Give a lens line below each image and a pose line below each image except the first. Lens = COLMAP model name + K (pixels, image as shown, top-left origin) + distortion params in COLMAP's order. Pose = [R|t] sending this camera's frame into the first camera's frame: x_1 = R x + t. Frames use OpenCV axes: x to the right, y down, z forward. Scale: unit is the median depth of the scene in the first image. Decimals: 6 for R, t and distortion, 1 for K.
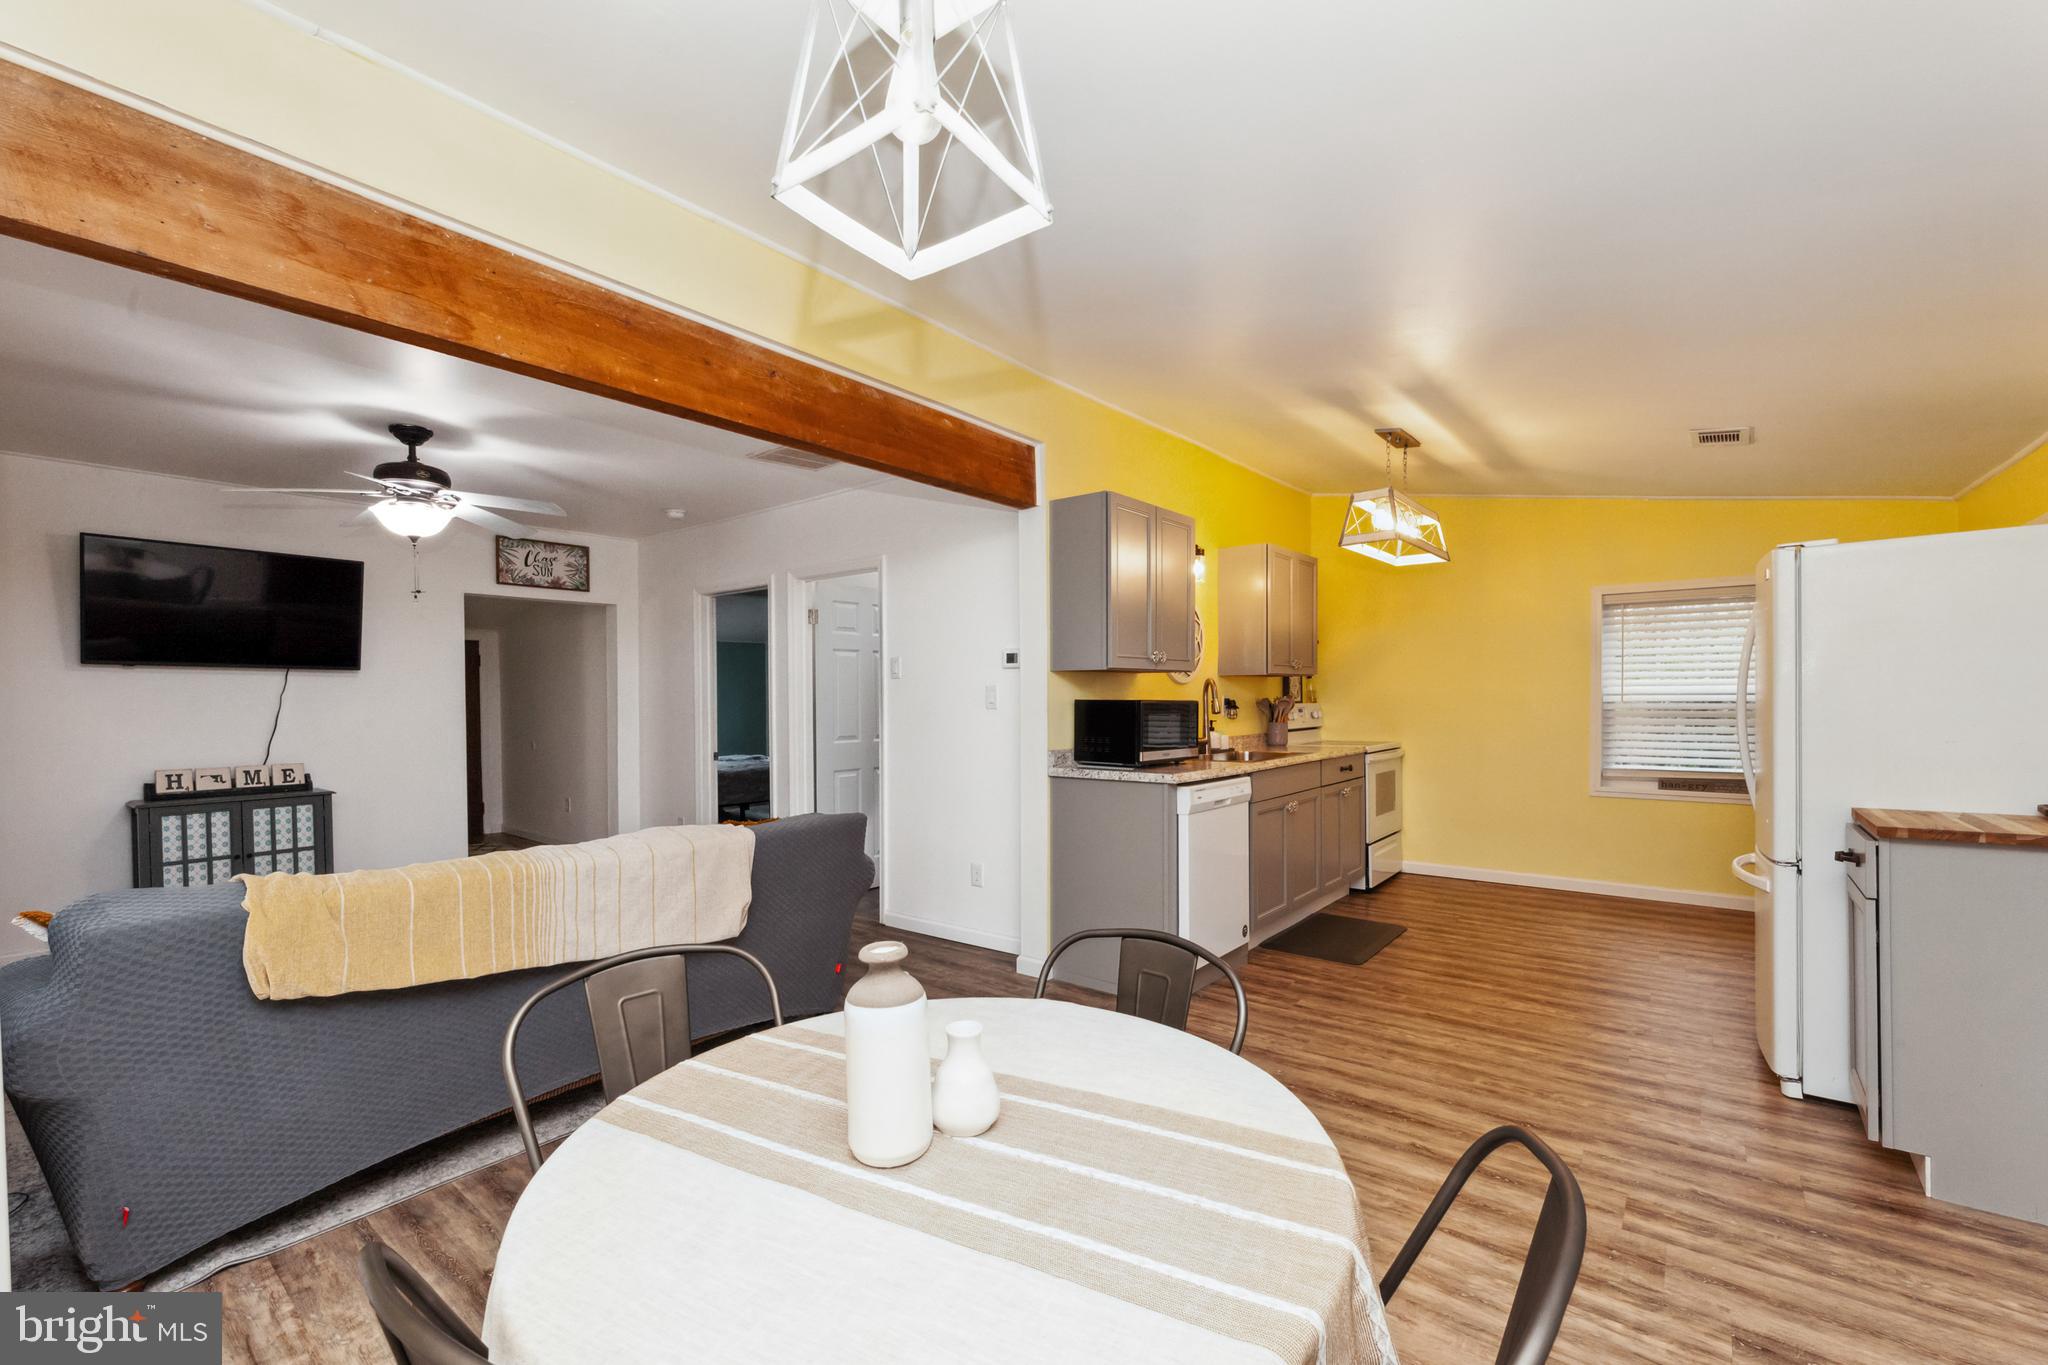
lens RADIAL K [[849.1, 0, 1019.2], [0, 849.1, 713.6], [0, 0, 1]] dist [0.002057, 0.000009]
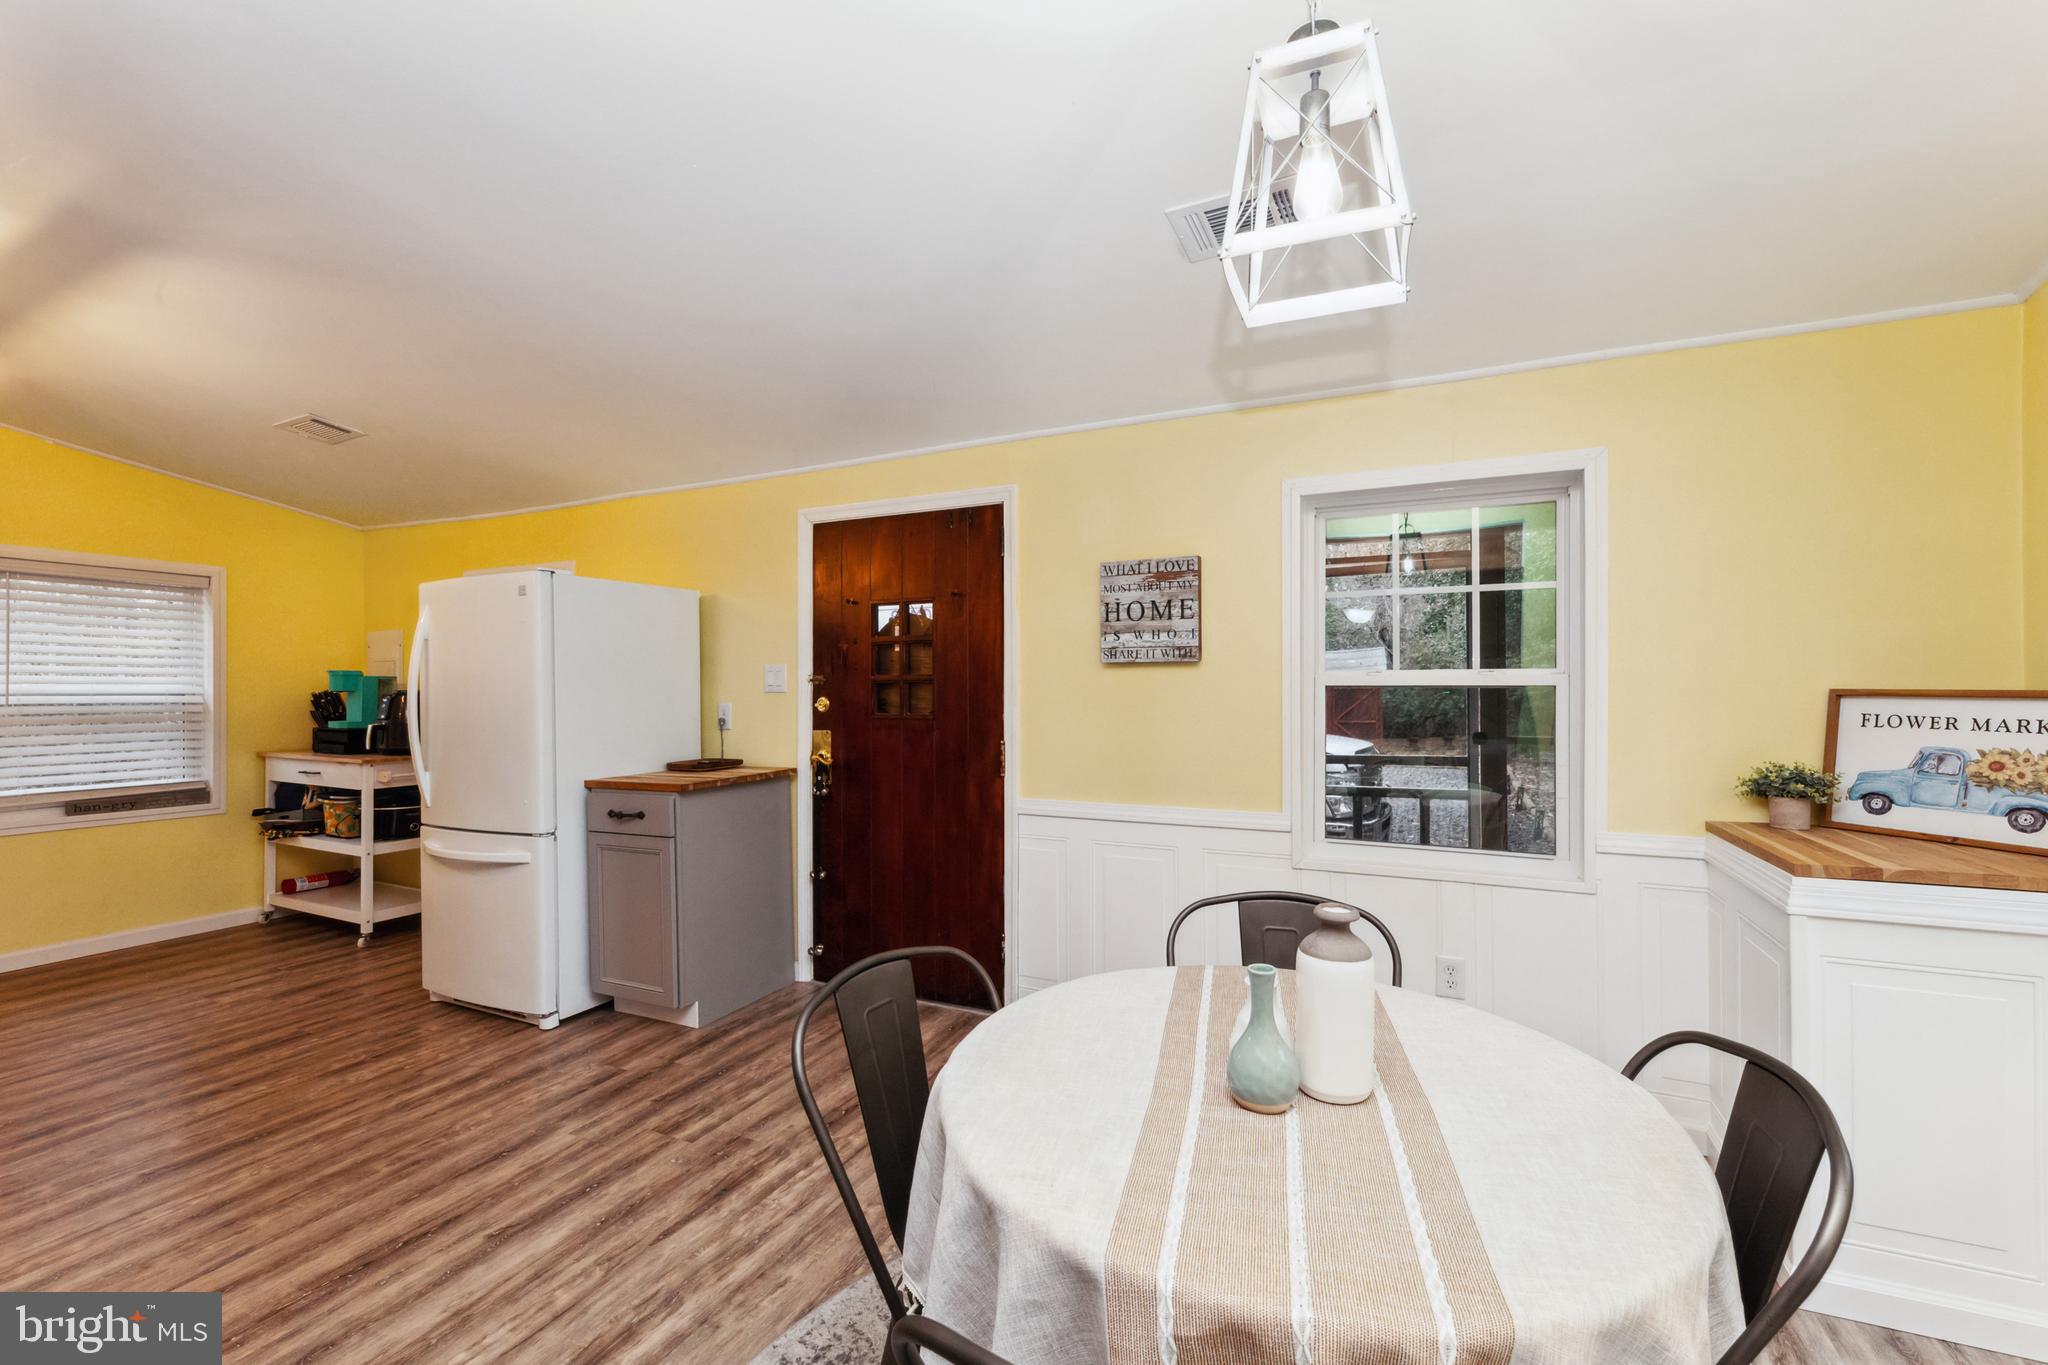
lens RADIAL K [[849.1, 0, 1034.8], [0, 849.1, 683.2], [0, 0, 1]] dist [0.002057, 0.000009]
pose [[-0.236585, 0.016987, 0.971462, -0.252617], [0.023123, 0.999662, -0.011849, -0.004034], [-0.971336, 0.019660, -0.236897, 0.359990]]
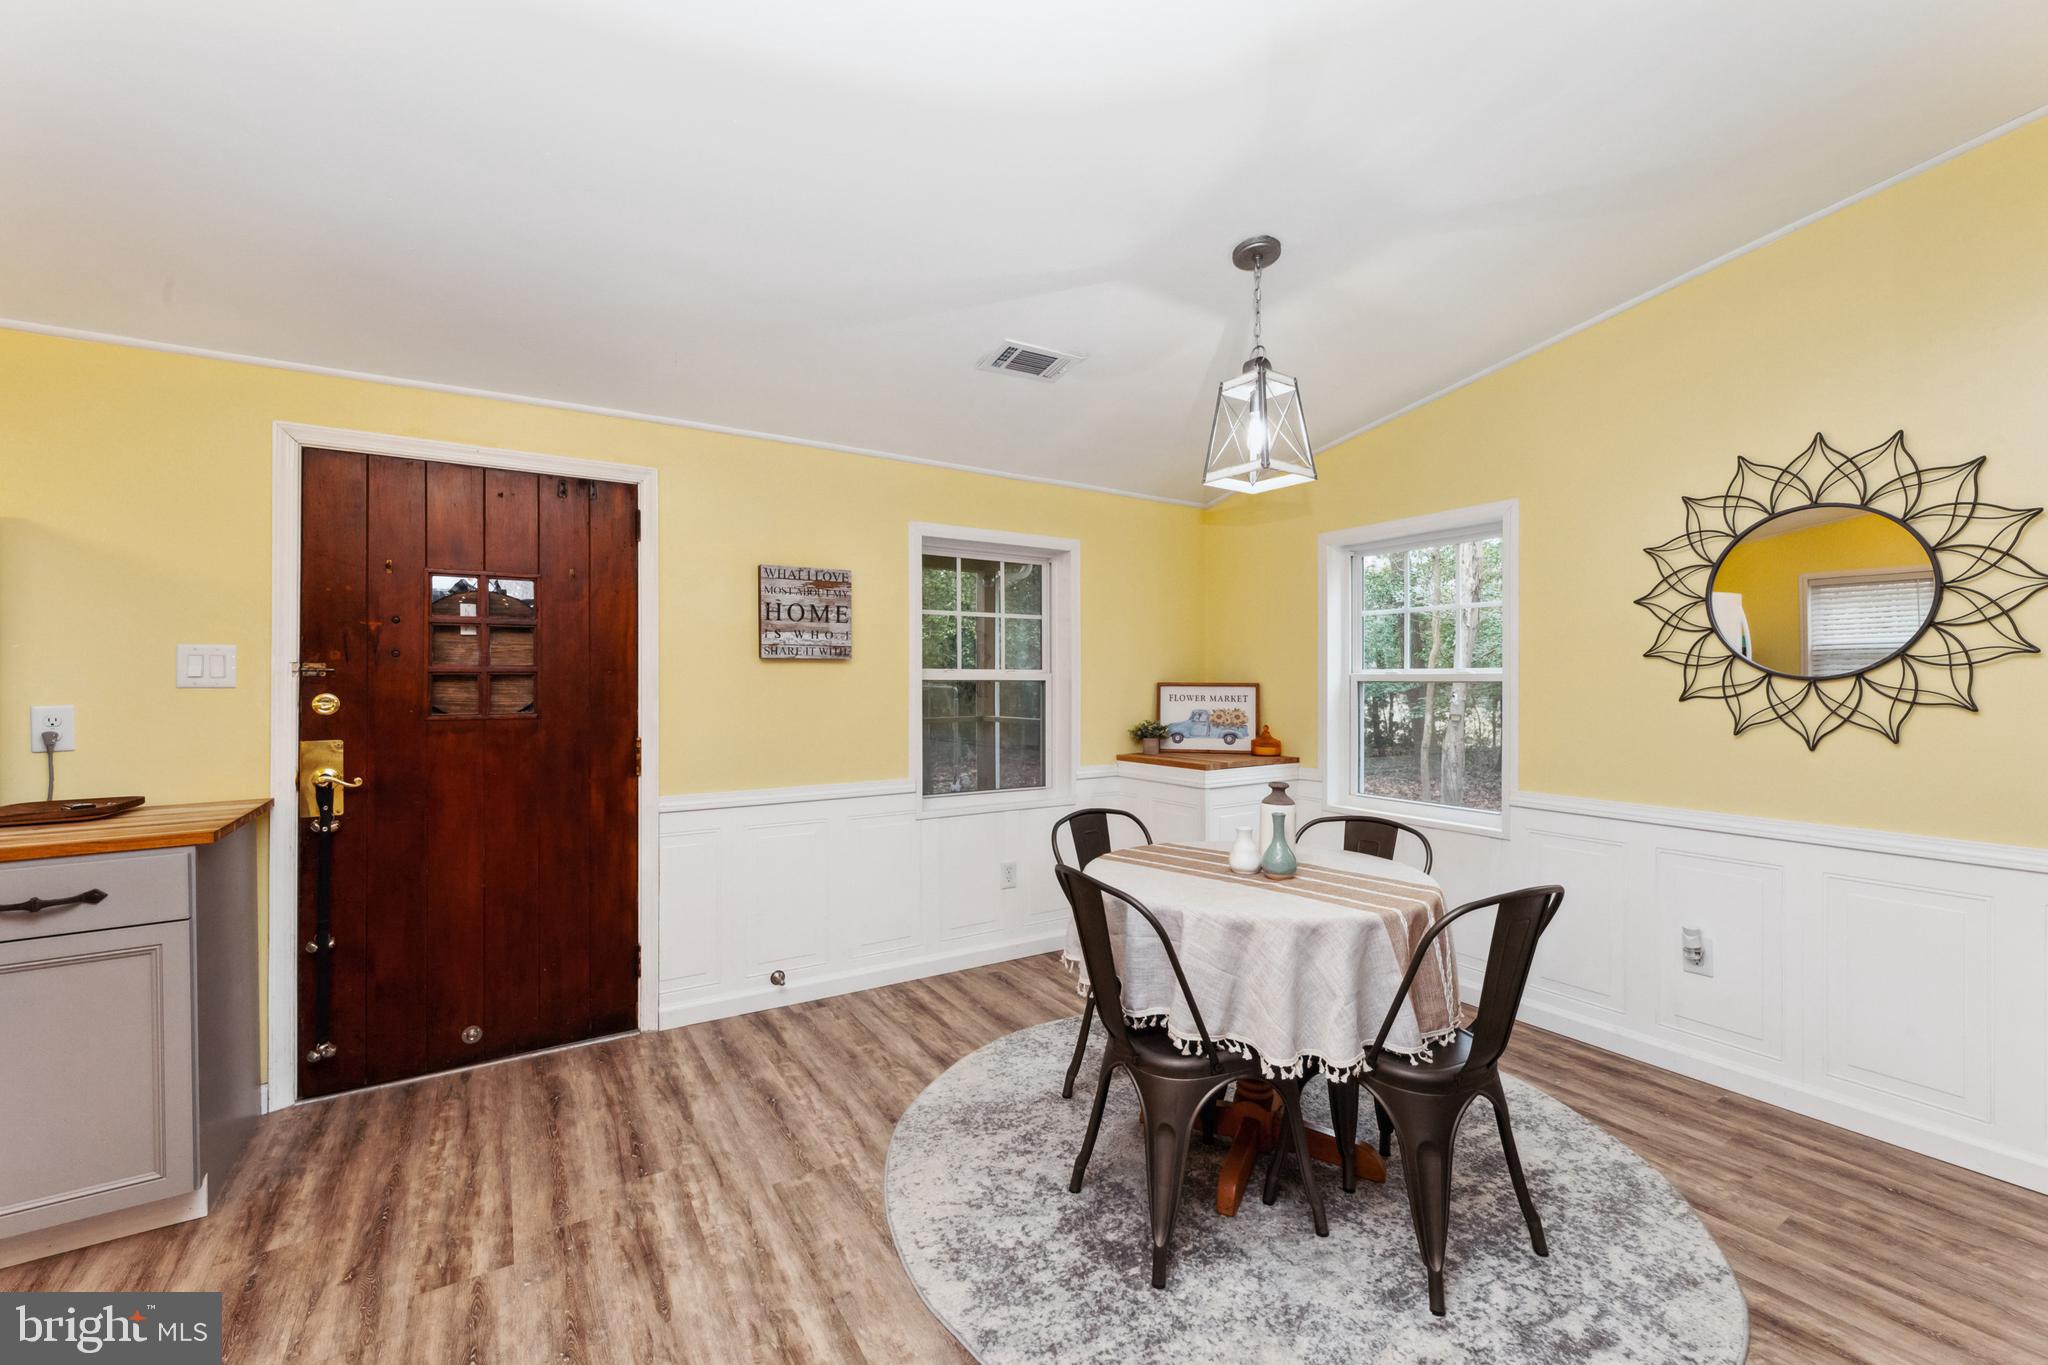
lens RADIAL K [[849.1, 0, 1036.6], [0, 849.1, 670.5], [0, 0, 1]] dist [0.002057, 0.000009]
pose [[-0.949738, 0.017869, 0.312535, -0.058009], [0.018835, 0.999823, 0.000072, -0.011961], [-0.312478, 0.005955, -0.949906, 0.758572]]
